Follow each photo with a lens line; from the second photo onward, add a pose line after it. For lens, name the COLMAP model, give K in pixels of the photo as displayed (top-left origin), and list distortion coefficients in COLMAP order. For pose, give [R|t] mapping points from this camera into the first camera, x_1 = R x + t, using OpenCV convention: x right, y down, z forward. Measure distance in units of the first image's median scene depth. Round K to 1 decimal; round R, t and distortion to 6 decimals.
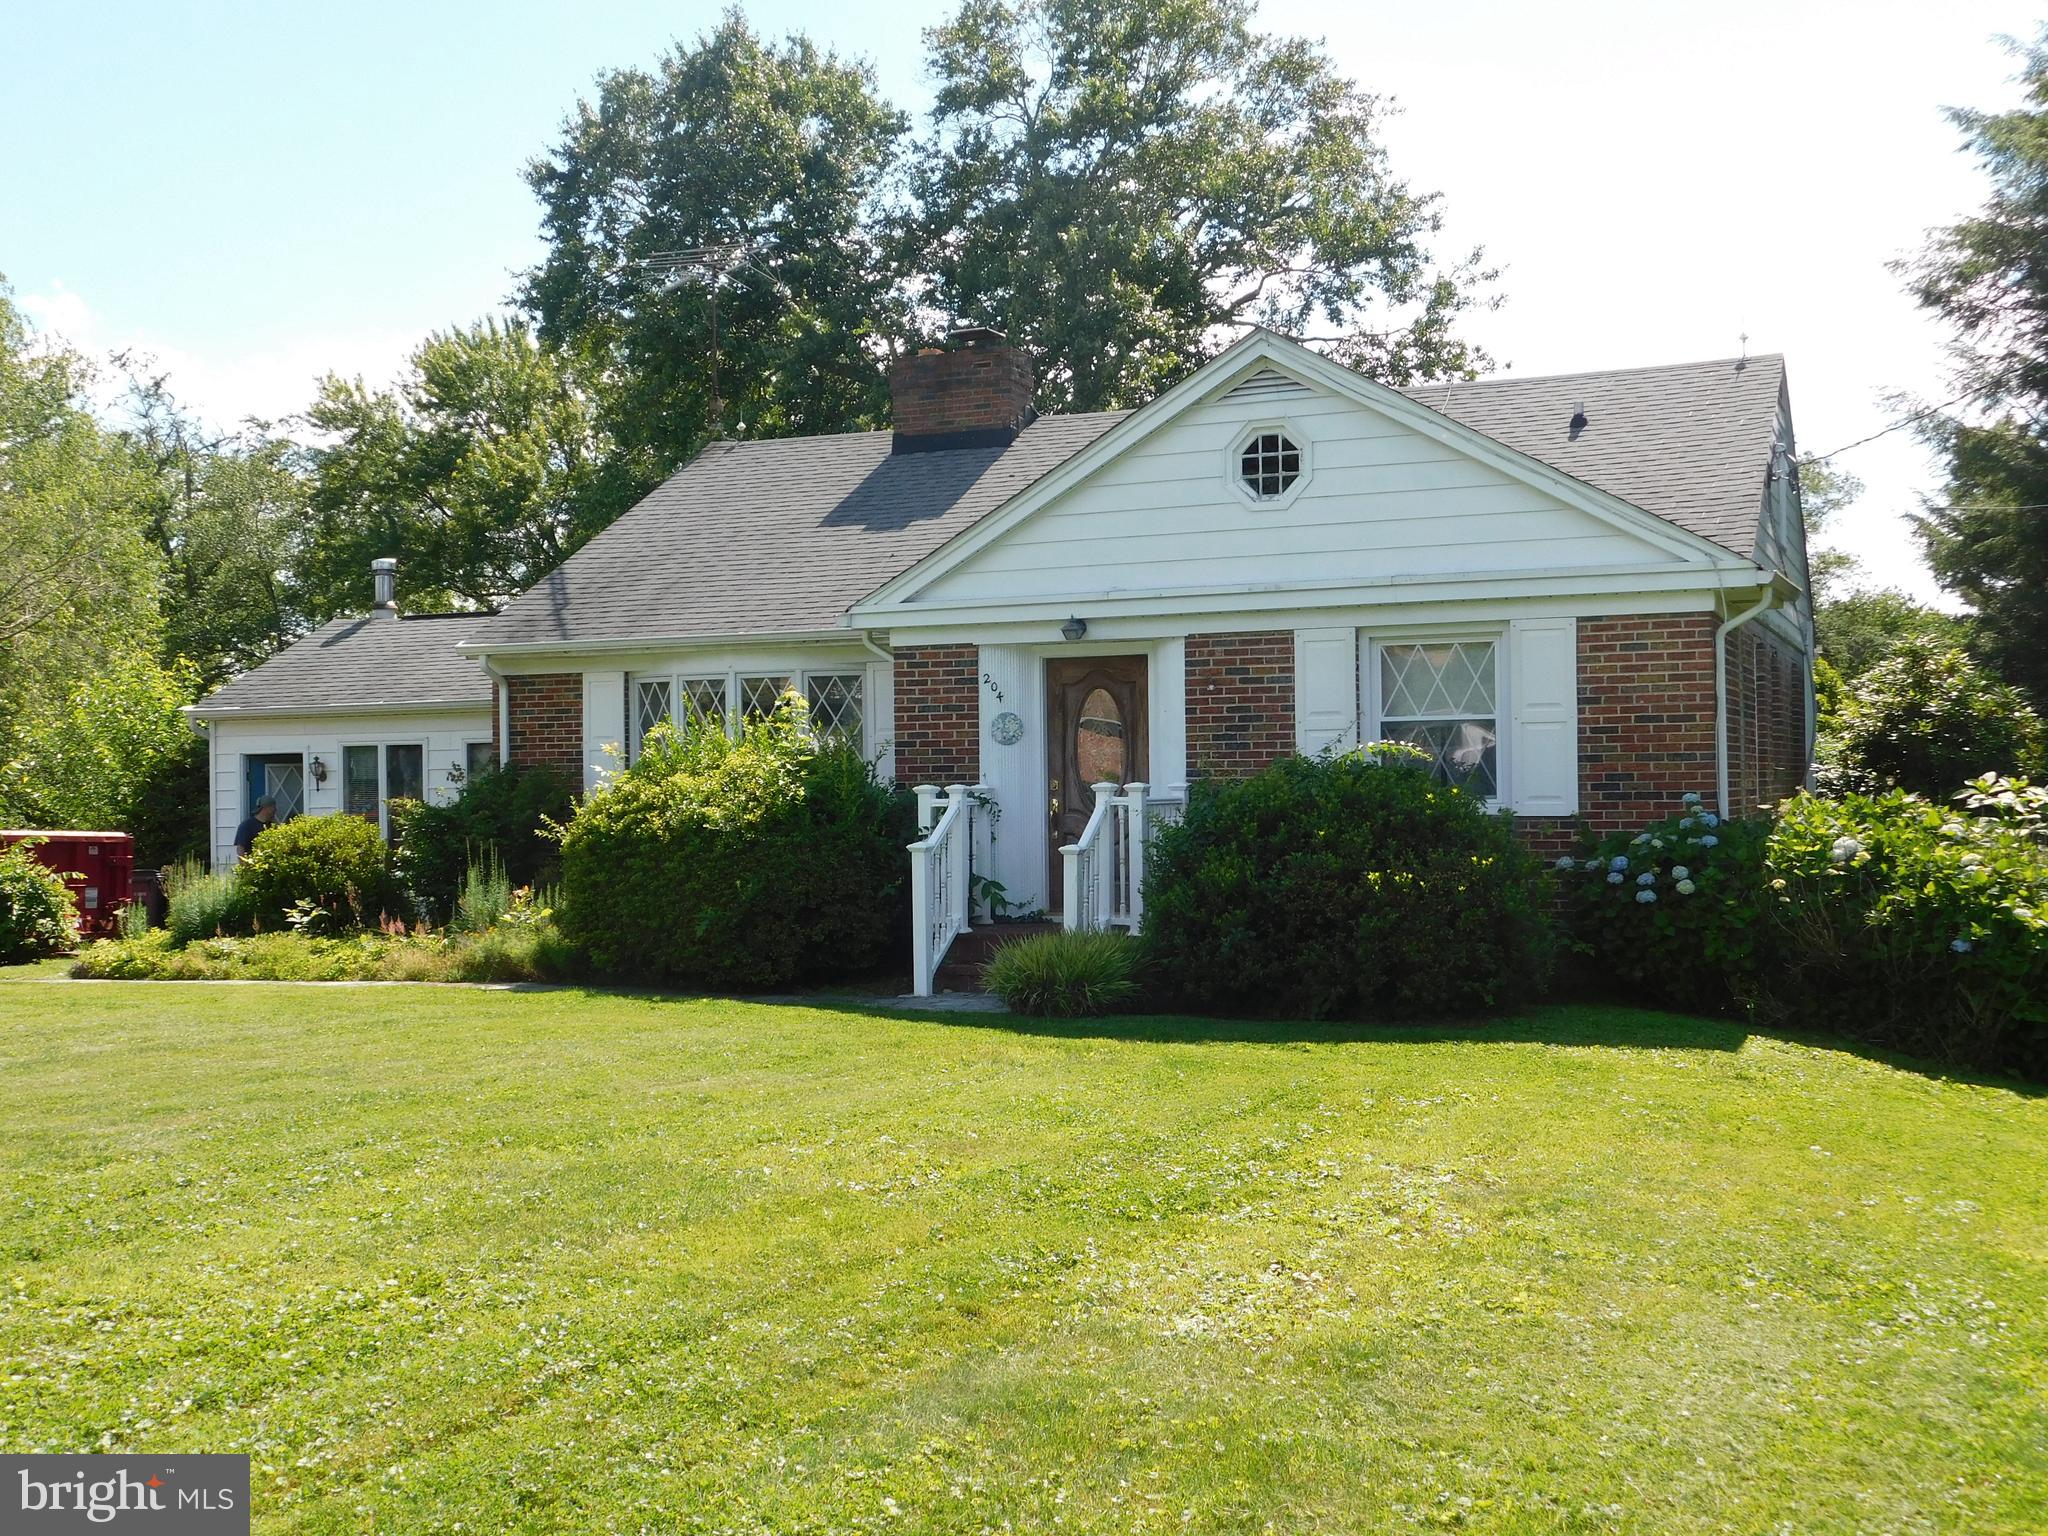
lens RADIAL K [[2151.6, 0, 1023.9], [0, 2151.6, 757.0], [0, 0, 1]] dist [0.000780, 0.000000]
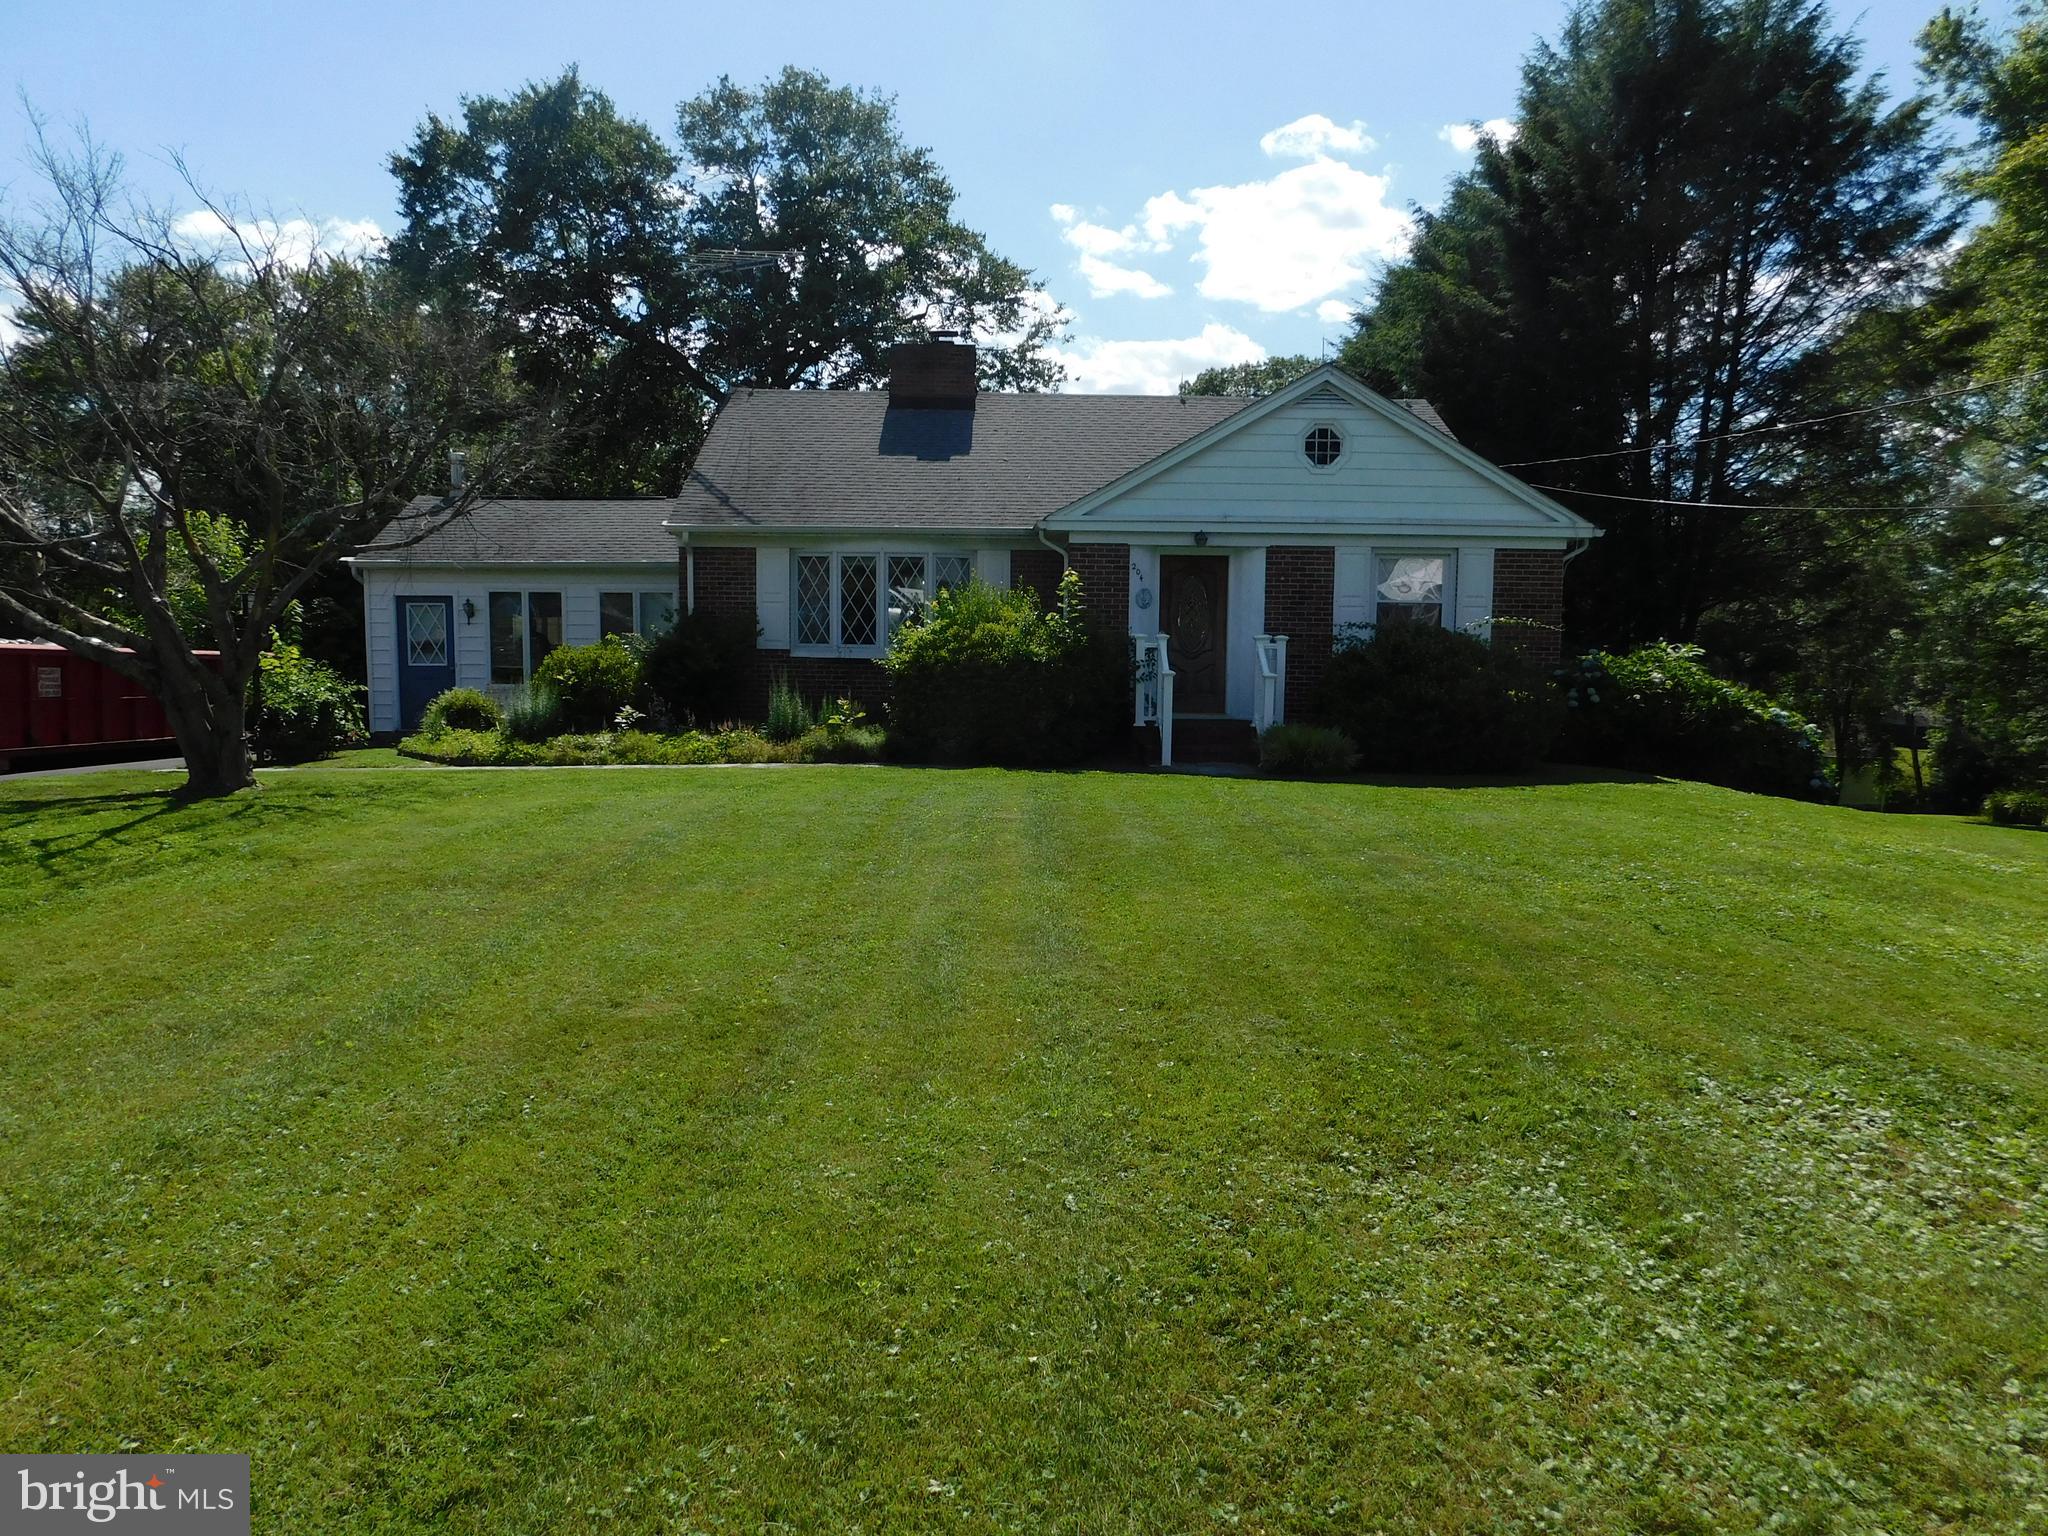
lens RADIAL K [[1341.2, 0, 1023.6], [0, 1341.2, 766.6], [0, 0, 1]] dist [-0.066227, 0.038675]
pose [[0.906529, -0.022323, 0.421552, -0.437435], [-0.027122, 0.993458, 0.110934, 0.002695], [-0.421270, -0.111998, 0.899993, 0.108174]]
